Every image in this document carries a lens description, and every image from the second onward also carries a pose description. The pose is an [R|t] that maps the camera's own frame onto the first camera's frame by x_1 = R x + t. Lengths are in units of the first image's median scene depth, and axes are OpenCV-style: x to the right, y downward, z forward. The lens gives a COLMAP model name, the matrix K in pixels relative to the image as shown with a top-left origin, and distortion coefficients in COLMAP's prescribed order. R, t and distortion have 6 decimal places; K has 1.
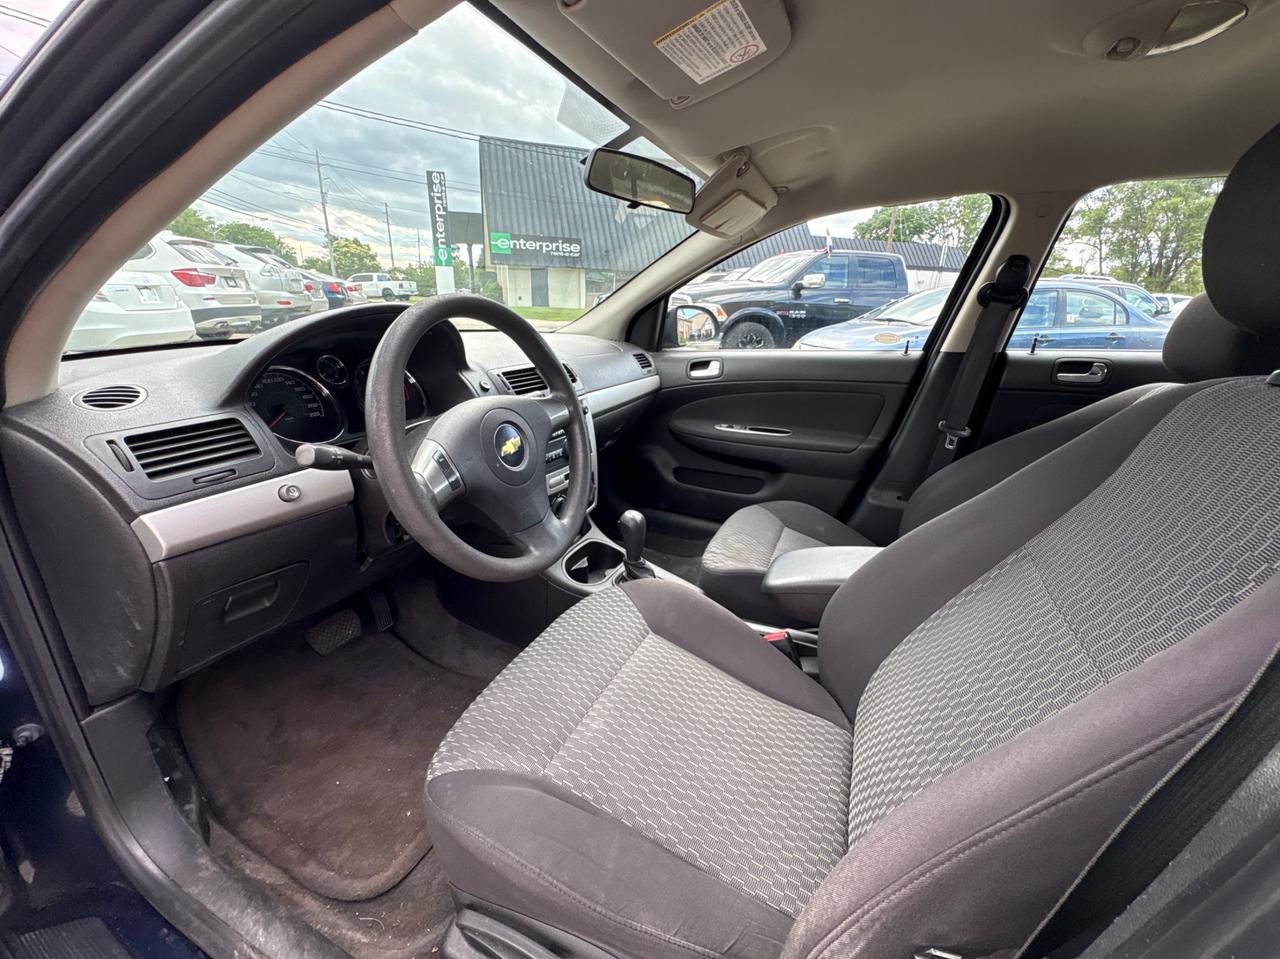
lens RADIAL K [[514.8, 0, 640.0], [0, 514.8, 479.5], [0, 0, 1]] dist [0.003271, -0.000836]
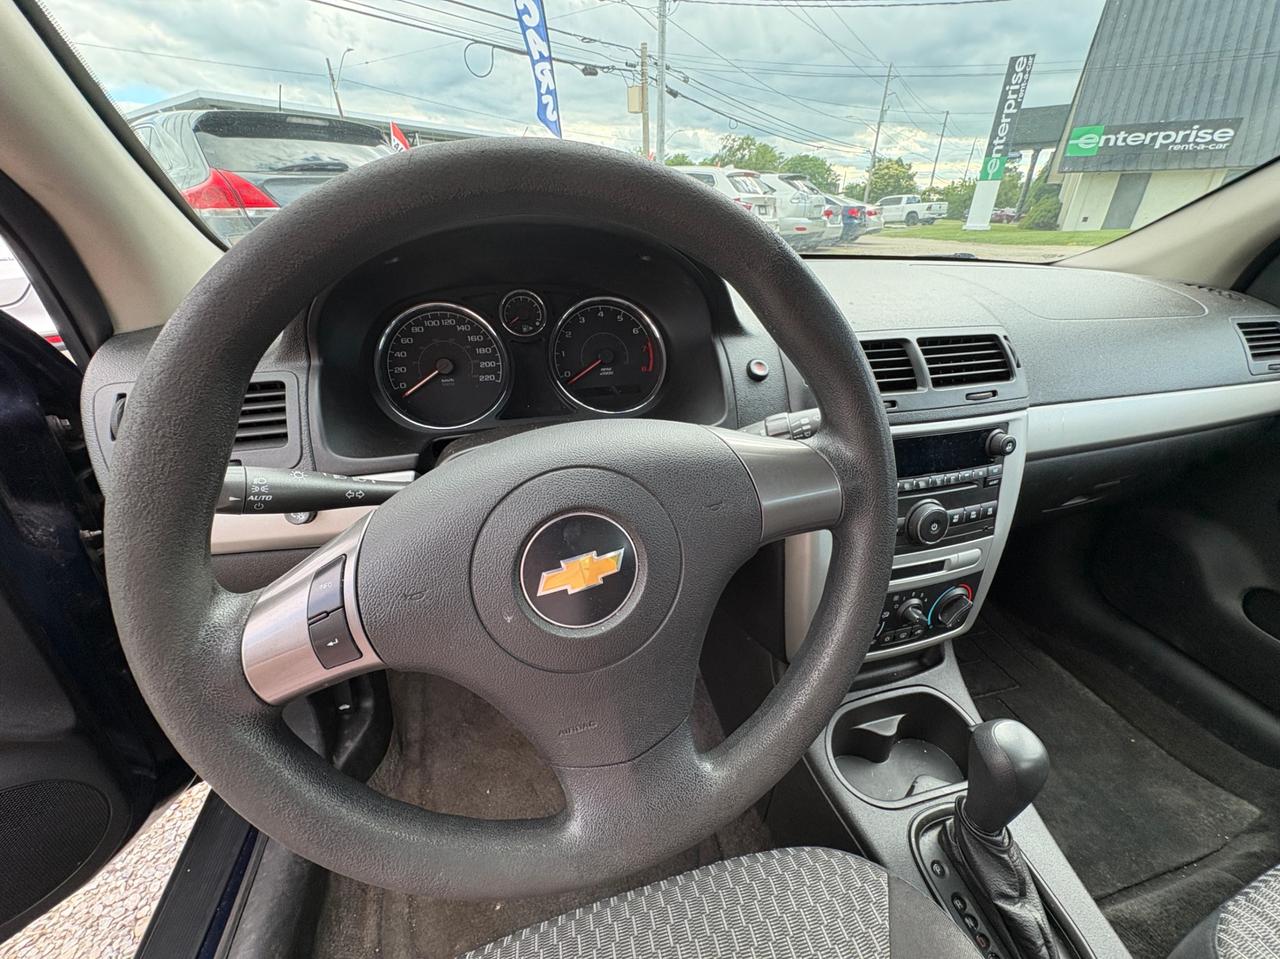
lens RADIAL K [[514.8, 0, 640.0], [0, 514.8, 479.5], [0, 0, 1]] dist [0.003271, -0.000836]
pose [[0.638879, 0.324244, -0.697638, 0.000609], [-0.236501, 0.945705, 0.222958, -0.006214], [0.732052, 0.022549, 0.680875, 0.021392]]
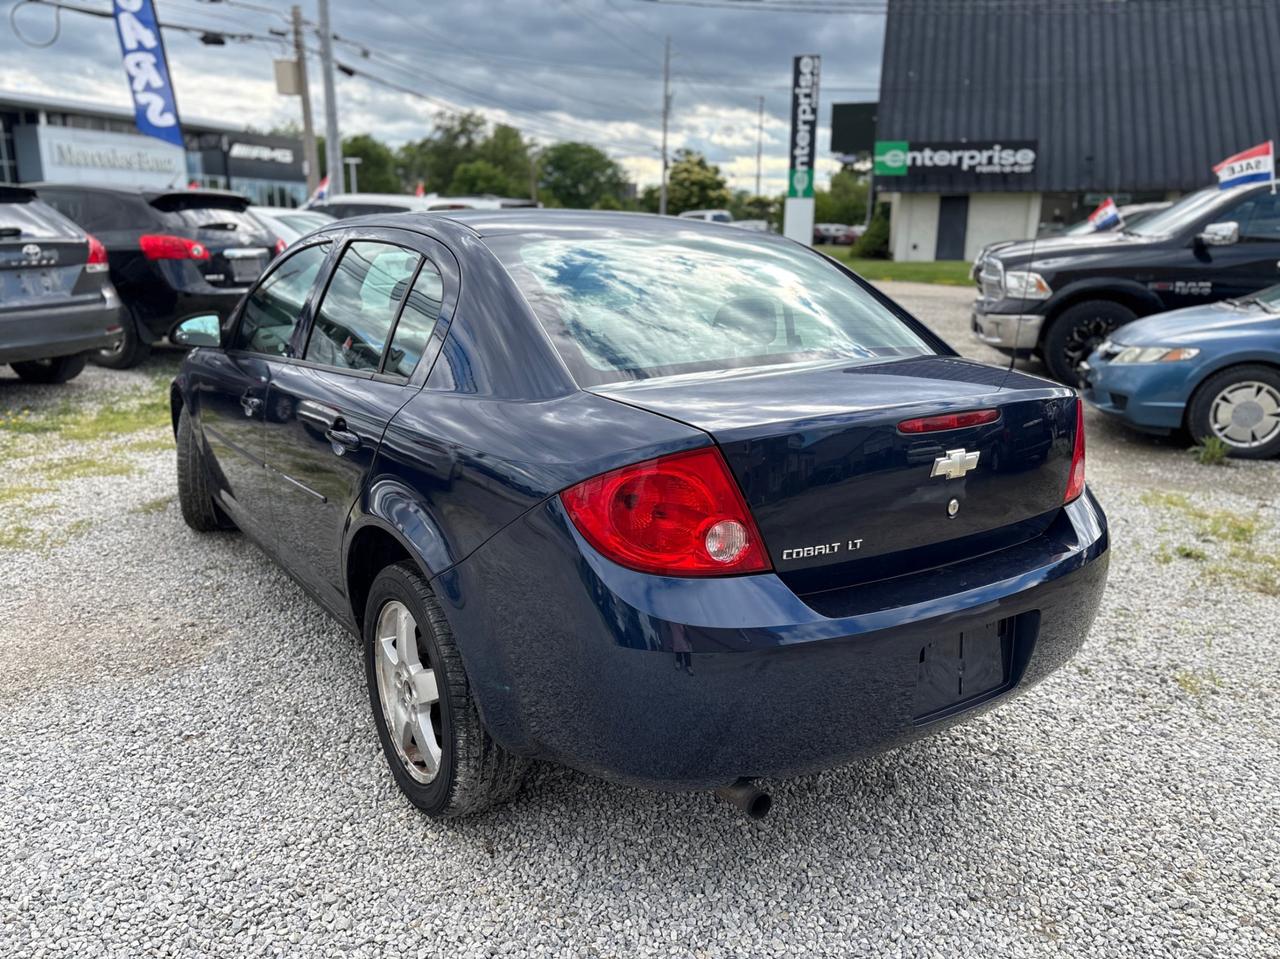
lens RADIAL K [[987.1, 0, 640.0], [0, 987.1, 479.5], [0, 0, 1]] dist [0.024965, -0.002916]
pose [[0.850298, 0.105281, -0.515664, 0.111027], [-0.155638, 0.986267, -0.055275, 0.017850], [0.502763, 0.127257, 0.855006, -0.081201]]
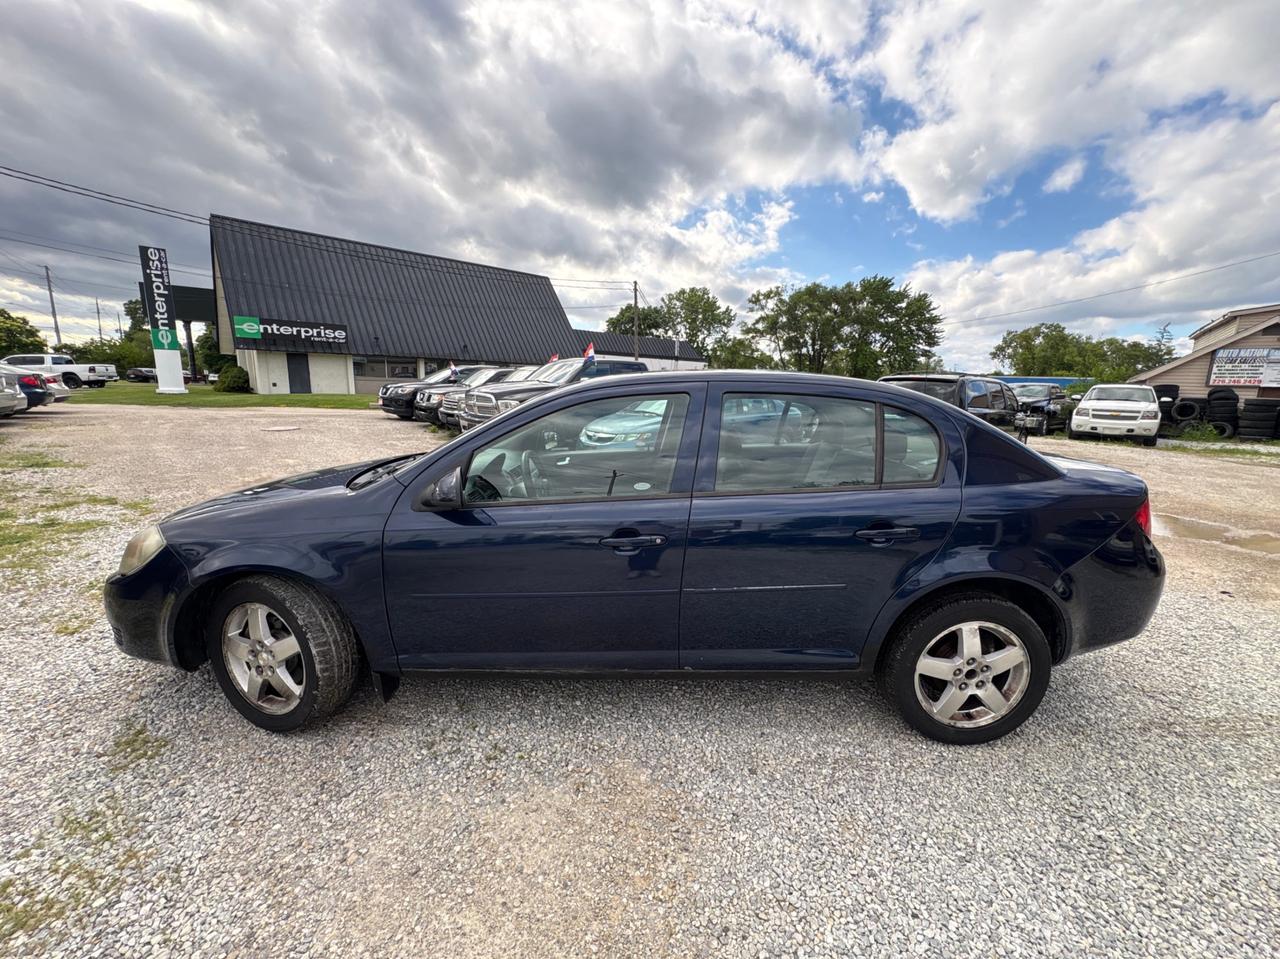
lens RADIAL K [[523.8, 0, 640.0], [0, 523.8, 479.5], [0, 0, 1]] dist [0.003592, 0.000048]
pose [[0.911885, -0.084711, 0.401609, -0.030585], [0.140816, 0.983651, -0.112254, 0.010078], [-0.385534, 0.158916, 0.908905, -0.071544]]
